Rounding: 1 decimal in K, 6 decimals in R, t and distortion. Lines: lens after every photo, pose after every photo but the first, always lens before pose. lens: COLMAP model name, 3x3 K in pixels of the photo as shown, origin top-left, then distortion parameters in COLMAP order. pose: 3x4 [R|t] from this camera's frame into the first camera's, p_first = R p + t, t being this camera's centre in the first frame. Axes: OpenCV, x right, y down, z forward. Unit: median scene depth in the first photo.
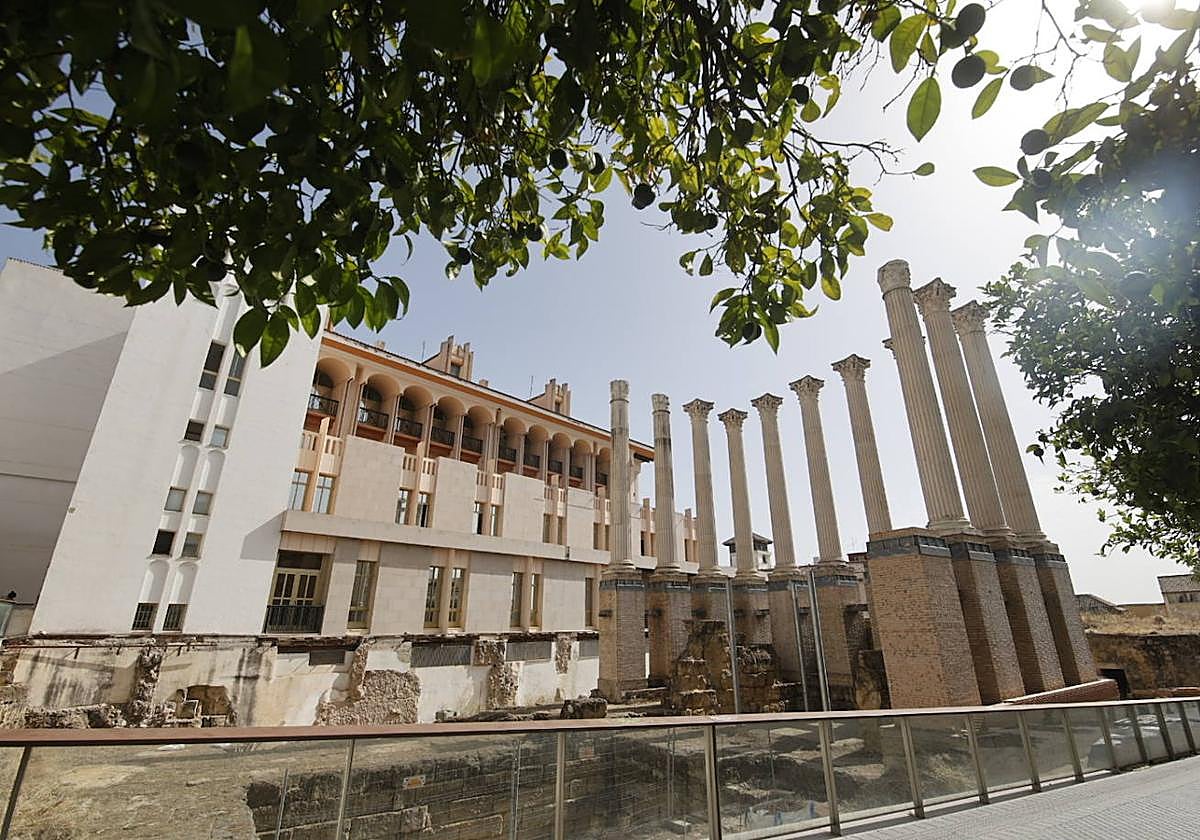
lens RADIAL K [[547.0, 0, 637.3], [0, 547.0, 415.3], [0, 0, 1]] dist [-0.008227, -0.005429]
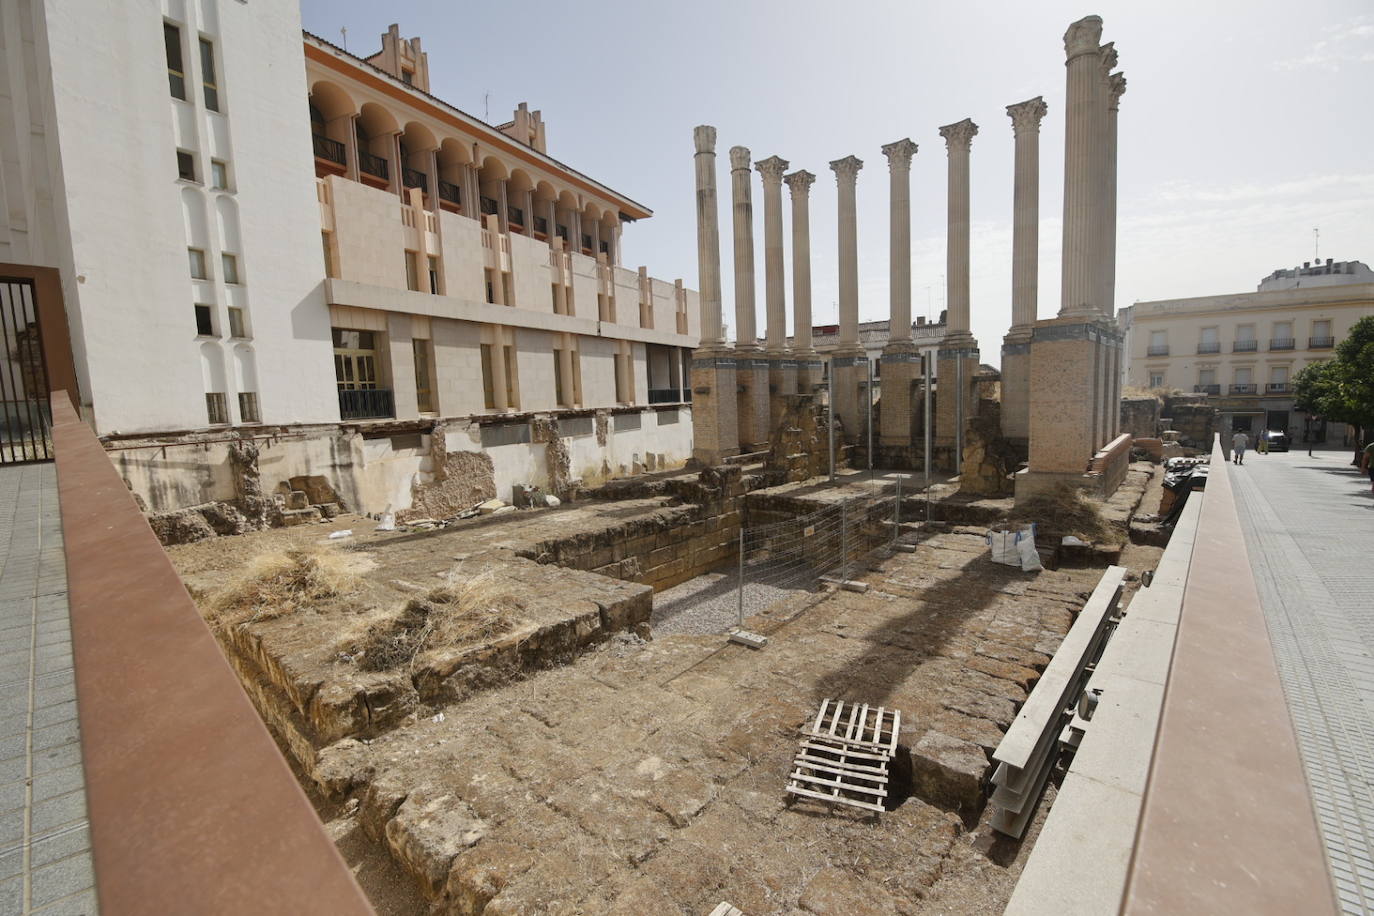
lens RADIAL K [[595.6, 0, 683.7], [0, 595.6, 456.3], [0, 0, 1]] dist [-0.002621, -0.007219]
pose [[0.971234, -0.045217, 0.233797, -0.344841], [-0.065043, 0.894099, 0.443122, -0.015322], [-0.229074, -0.445582, 0.865438, -0.002607]]
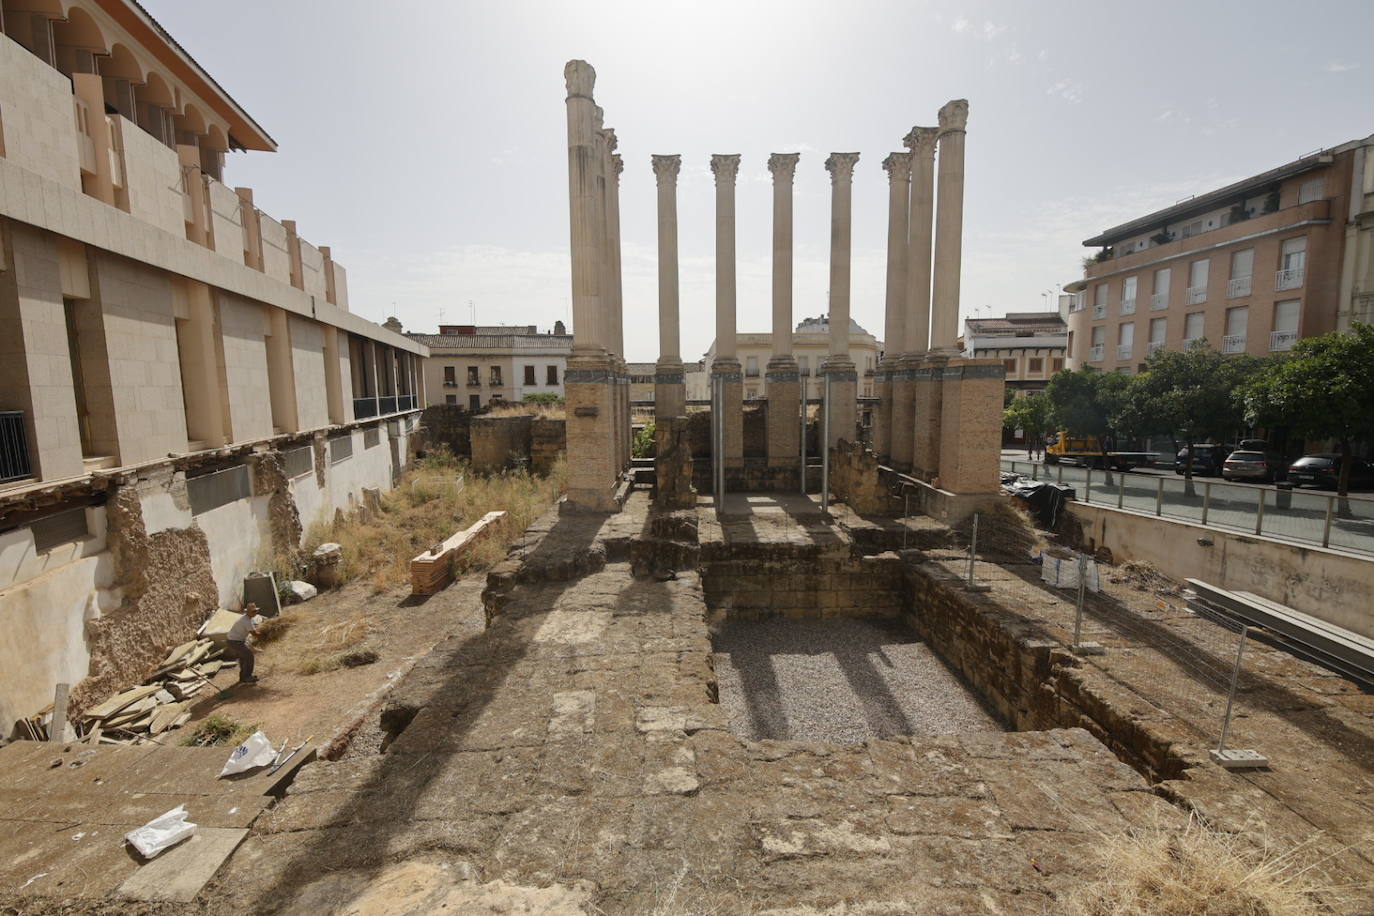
lens RADIAL K [[595.6, 0, 678.5], [0, 595.6, 459.6], [0, 0, 1]] dist [-0.002621, -0.007219]
pose [[0.577466, -0.087506, 0.811712, -0.649454], [-0.296621, 0.903809, 0.308456, 0.122428], [-0.760624, -0.418893, 0.495963, 0.444656]]
